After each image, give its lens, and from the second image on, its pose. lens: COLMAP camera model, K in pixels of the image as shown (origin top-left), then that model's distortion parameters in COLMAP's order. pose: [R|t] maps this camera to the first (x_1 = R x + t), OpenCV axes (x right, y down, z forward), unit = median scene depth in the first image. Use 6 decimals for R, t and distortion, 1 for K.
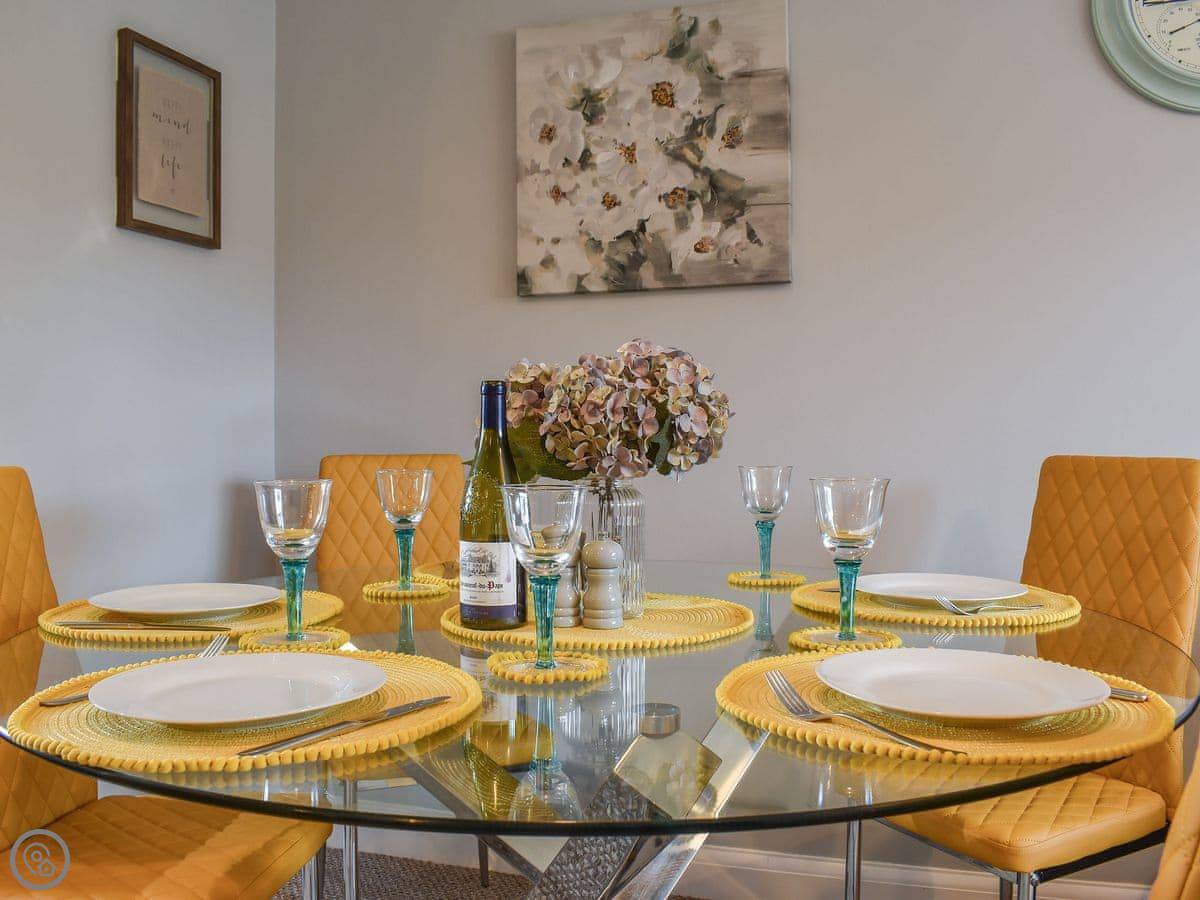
lens RADIAL K [[1063.0, 0, 559.5], [0, 1063.0, 448.3], [0, 0, 1]] dist [-0.095511, 0.017263]
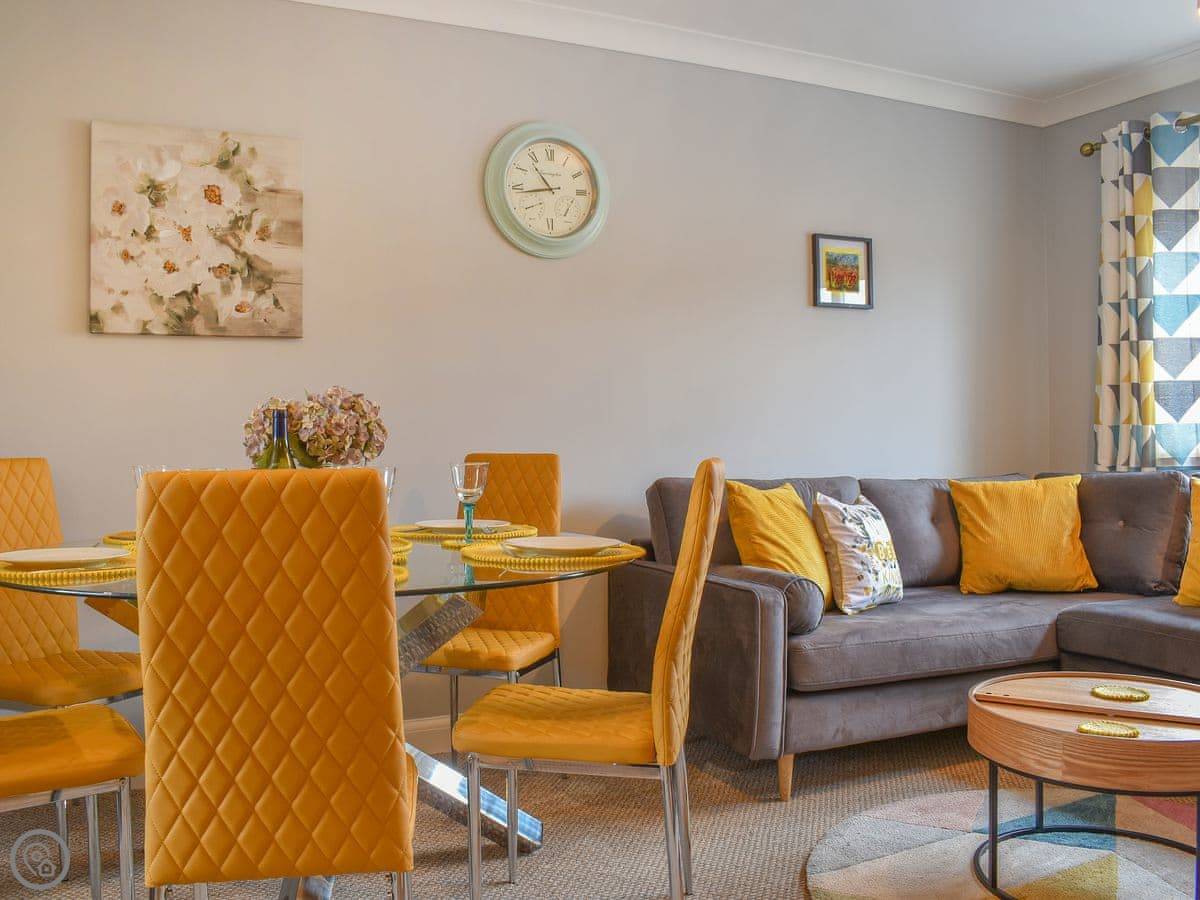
lens RADIAL K [[1063.0, 0, 559.5], [0, 1063.0, 448.3], [0, 0, 1]] dist [-0.095511, 0.017263]
pose [[0.730988, -0.005599, 0.682368, -0.507364], [0.011180, 0.999930, -0.003772, 0.005719], [-0.682299, 0.010386, 0.730999, -0.307002]]
